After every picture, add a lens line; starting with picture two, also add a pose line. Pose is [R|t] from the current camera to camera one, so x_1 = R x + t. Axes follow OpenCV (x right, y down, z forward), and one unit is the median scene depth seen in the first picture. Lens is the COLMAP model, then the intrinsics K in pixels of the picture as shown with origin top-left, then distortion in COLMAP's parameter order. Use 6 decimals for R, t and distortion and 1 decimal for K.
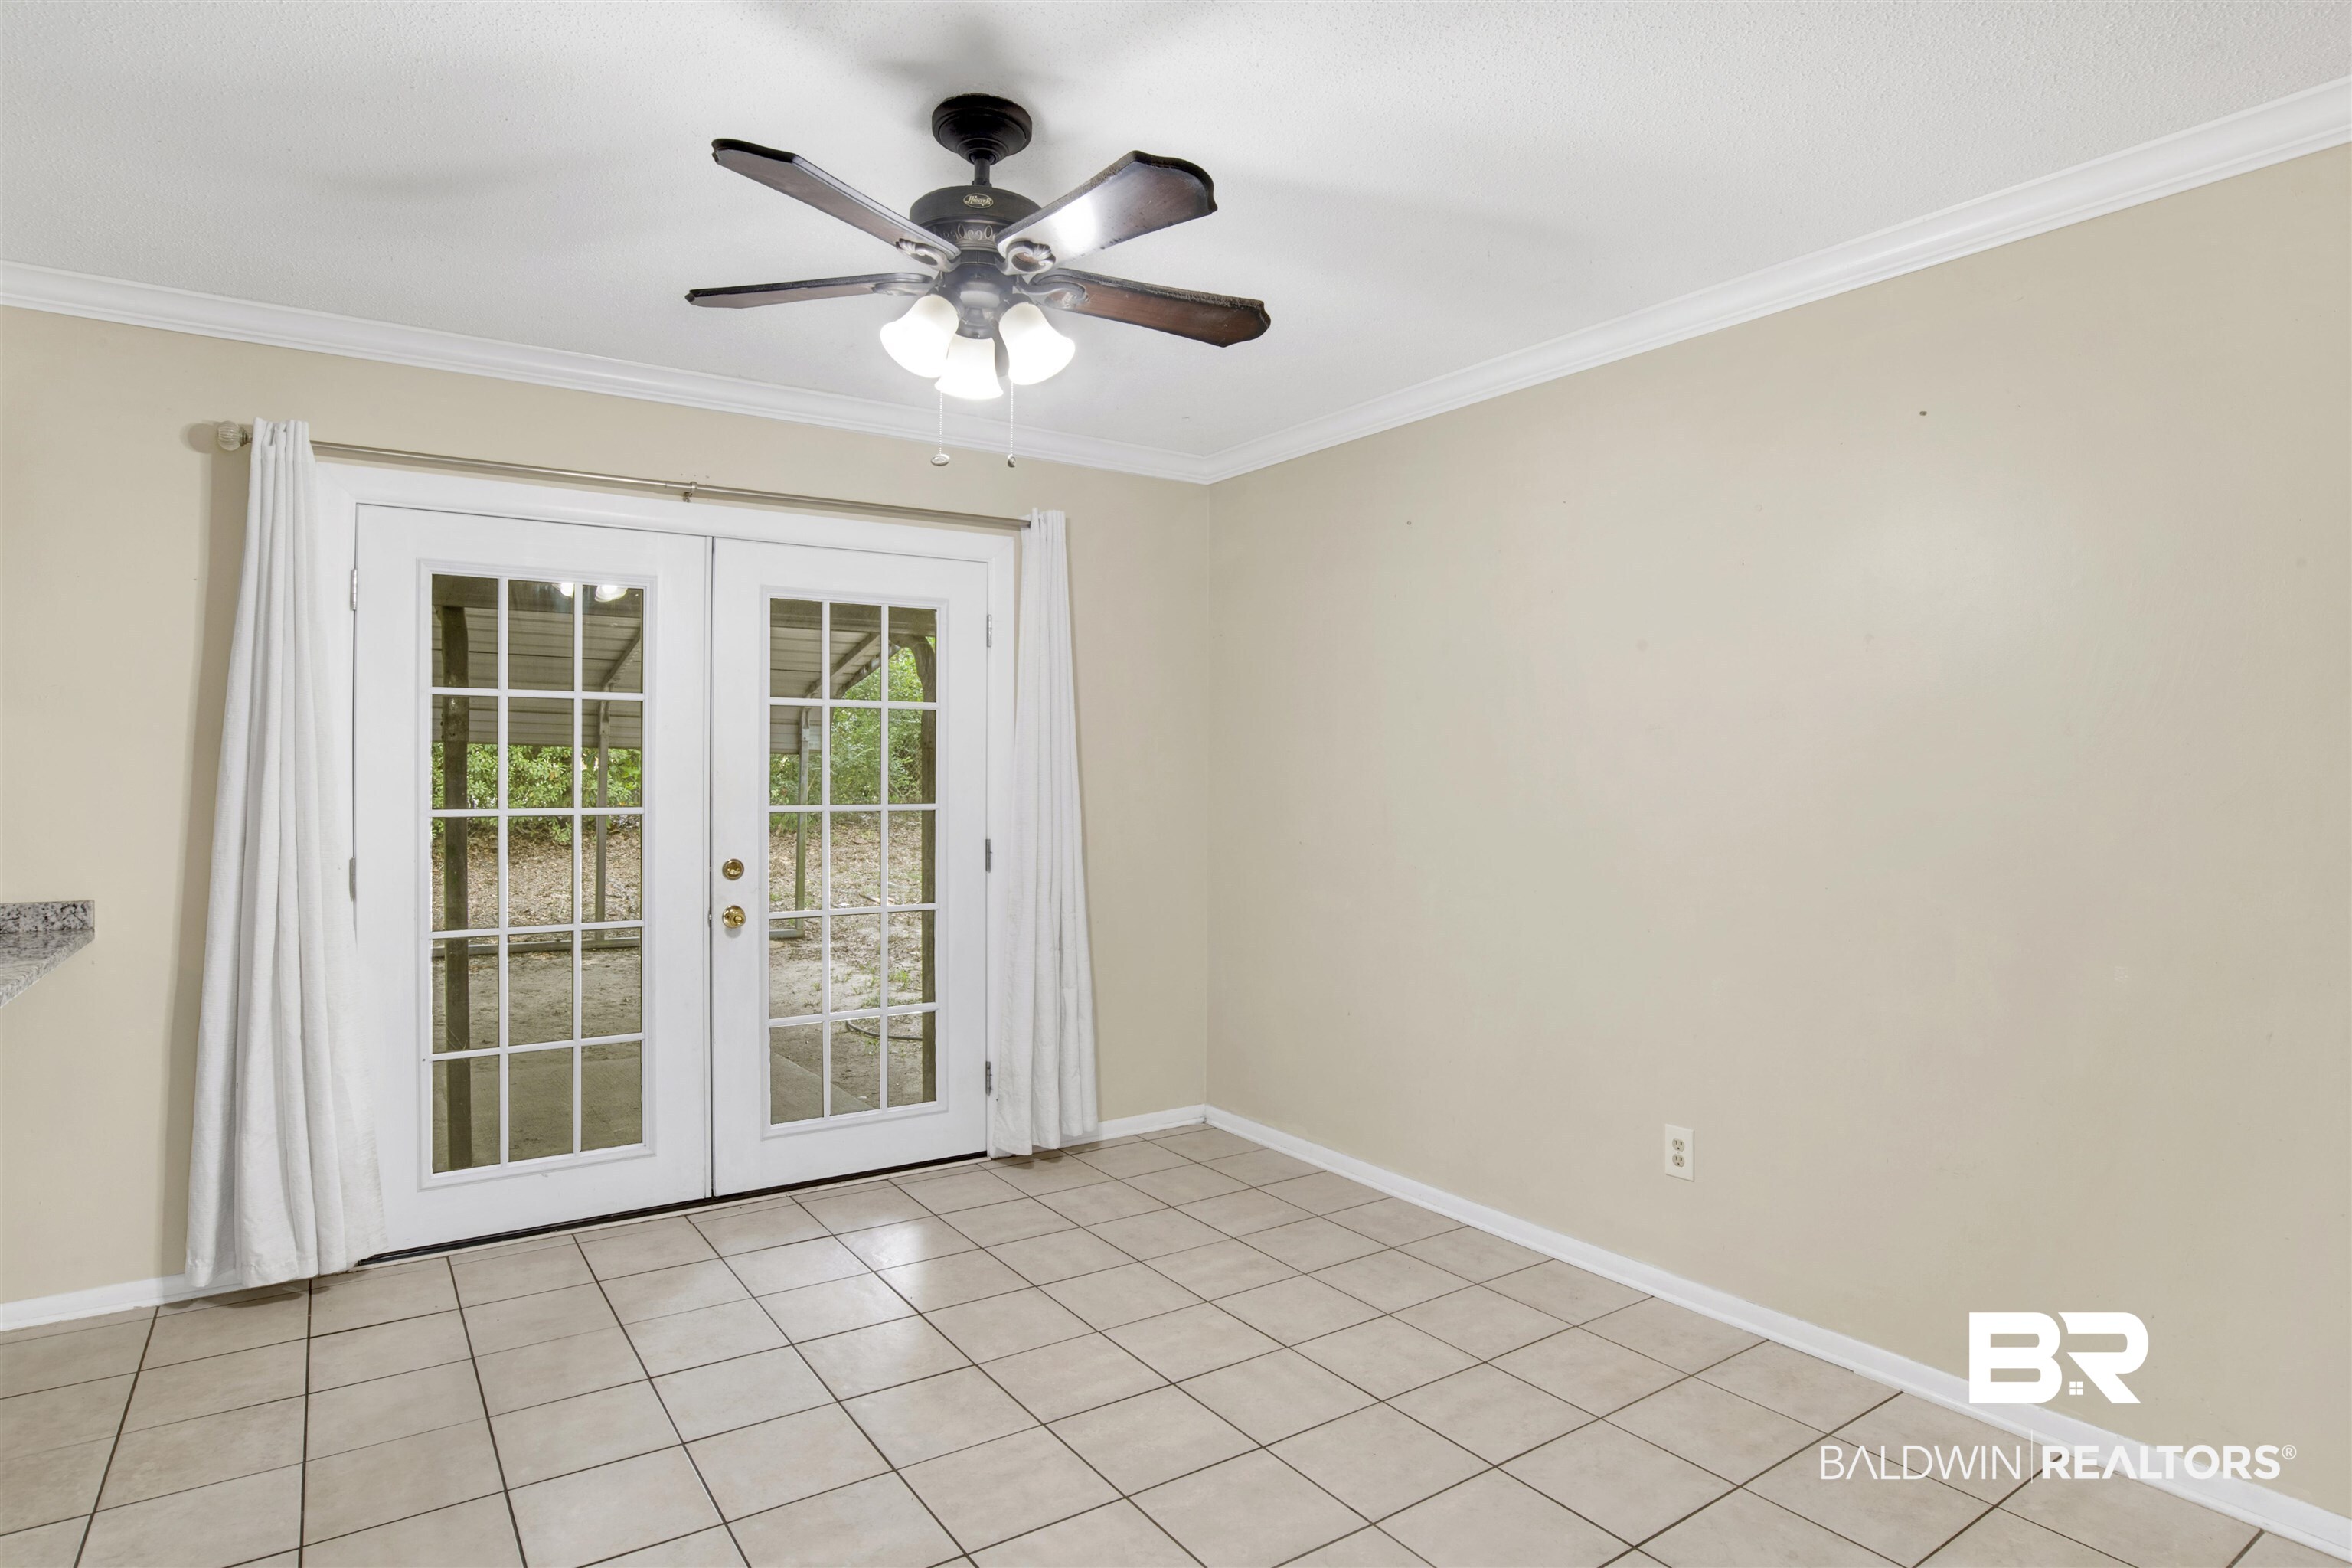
lens RADIAL K [[1255.7, 0, 1196.7], [0, 1255.7, 776.6], [0, 0, 1]] dist [-0.077358, 0.029359]
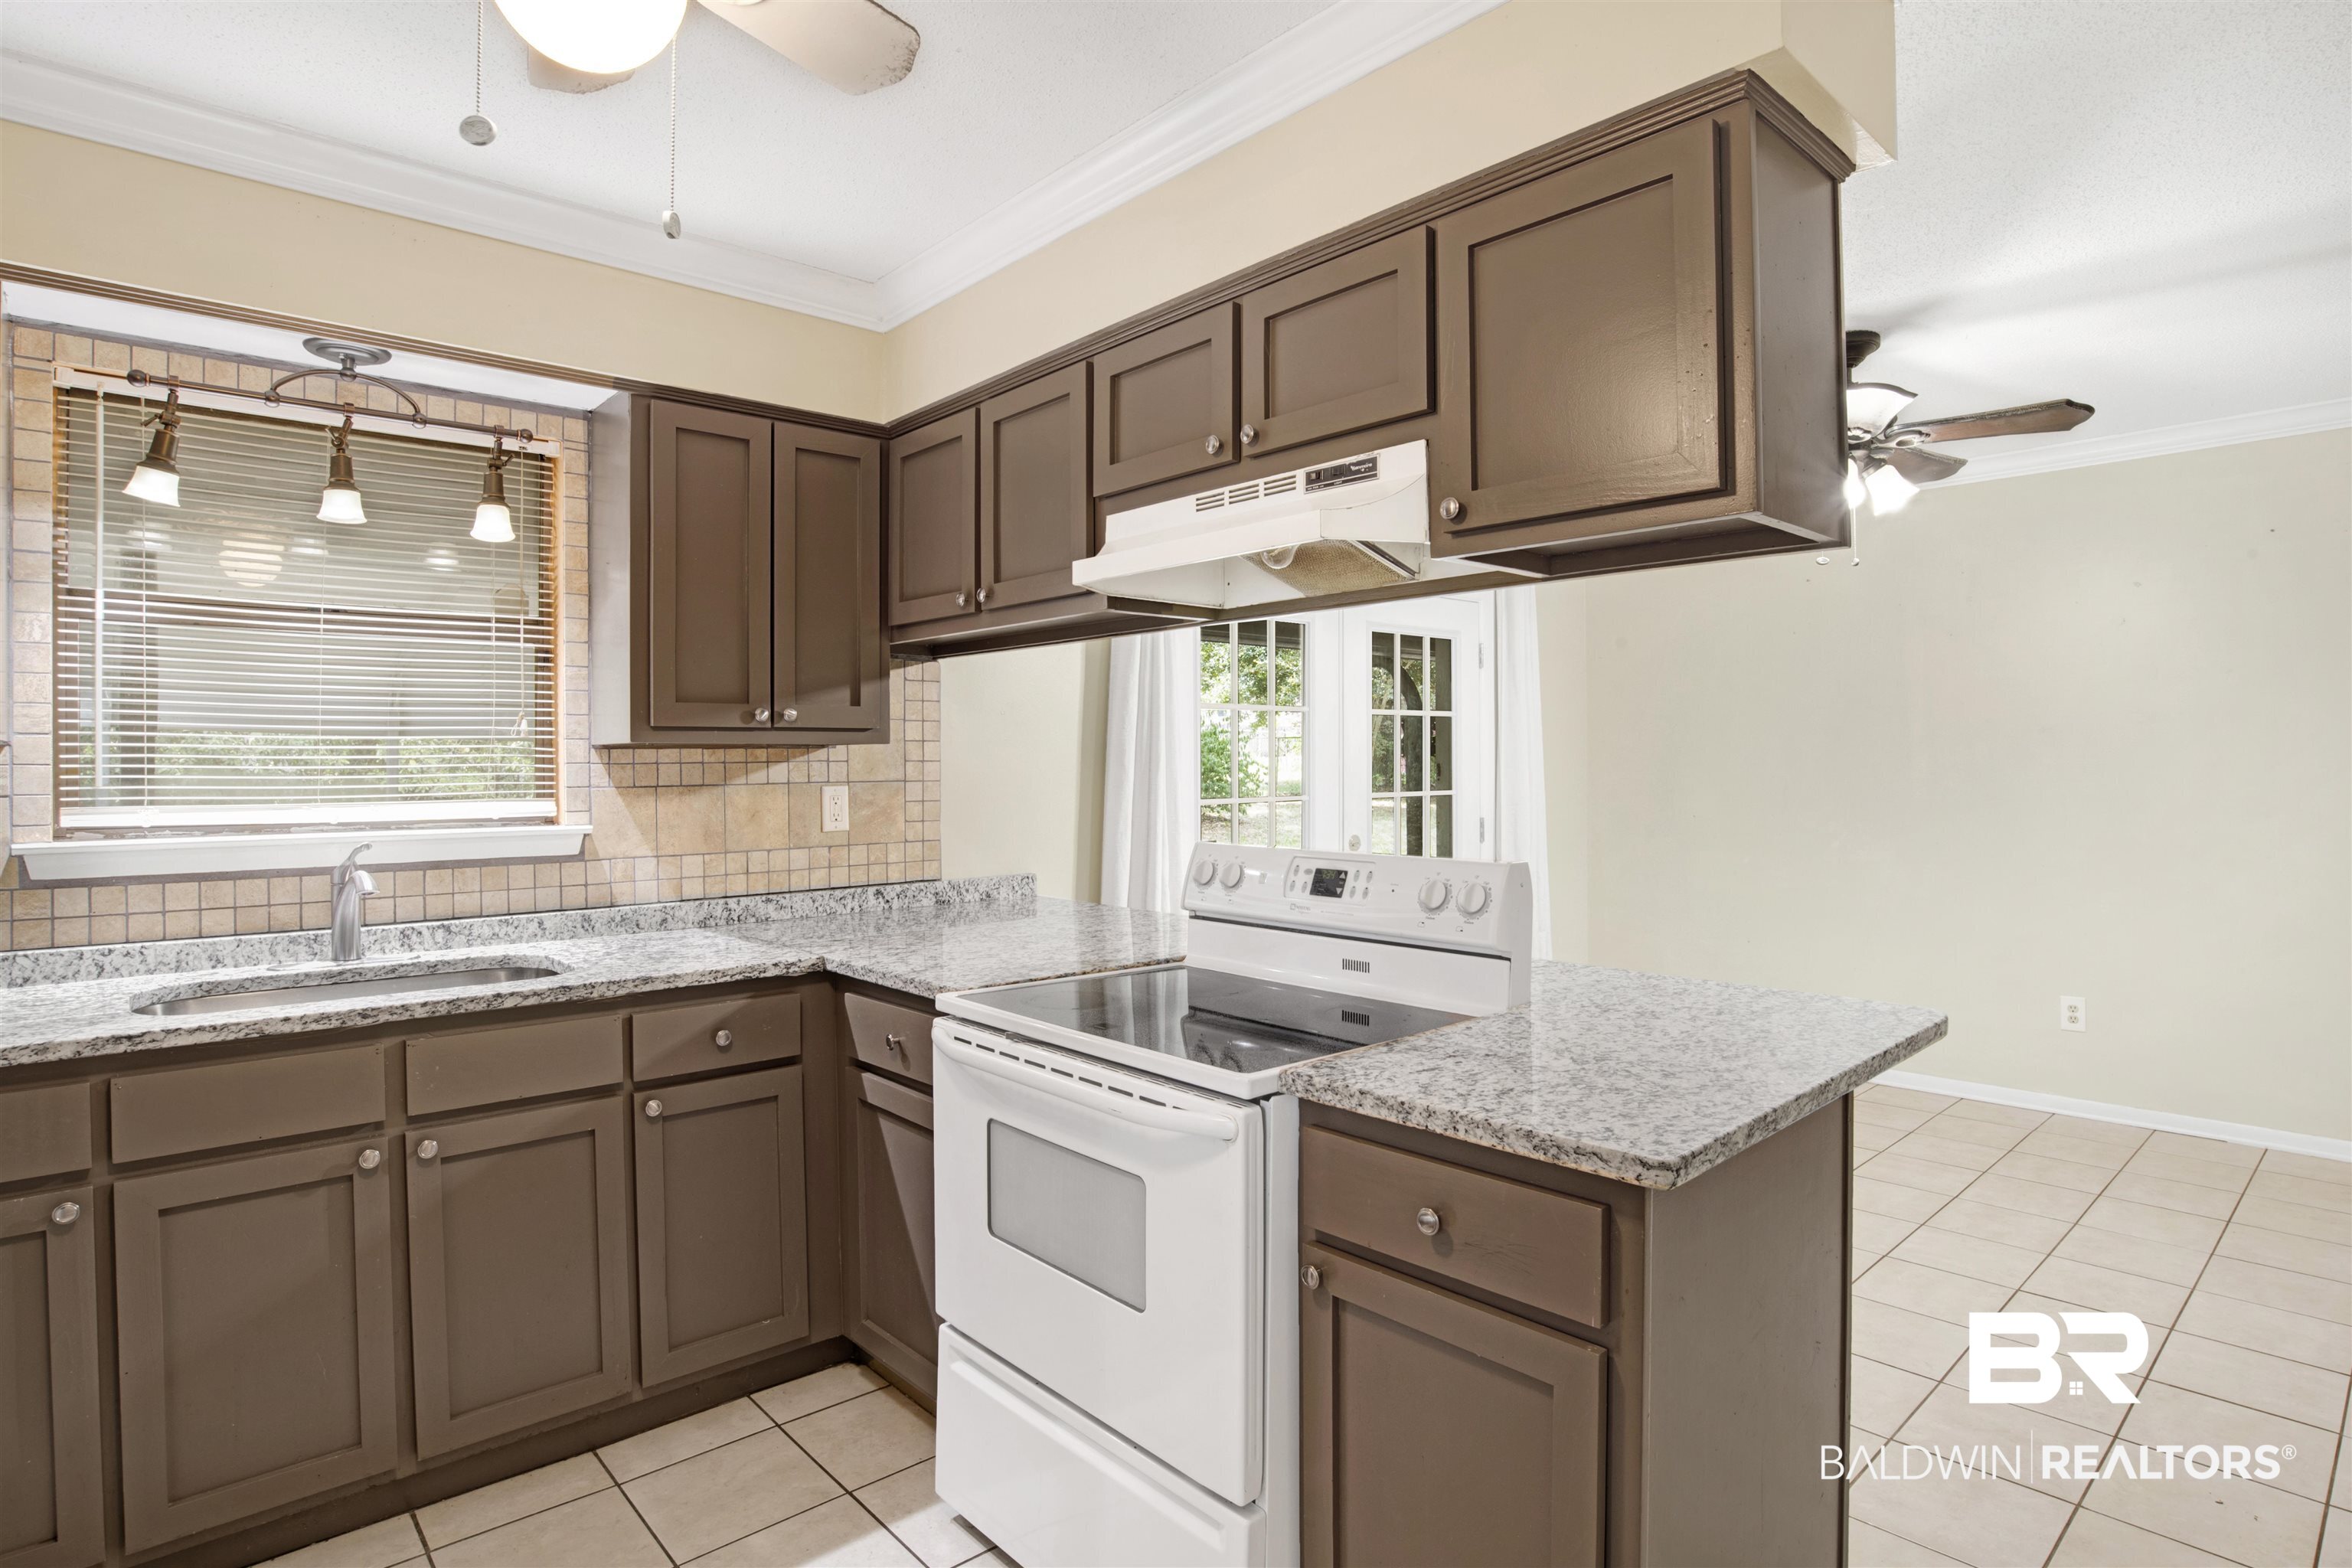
lens RADIAL K [[1230.2, 0, 1190.8], [0, 1230.2, 771.5], [0, 0, 1]] dist [-0.066919, 0.023259]
pose [[0.989356, -0.009375, 0.145215, -0.768611], [0.009029, 0.999955, 0.003045, -0.004434], [-0.145237, -0.001702, 0.989395, -0.244178]]
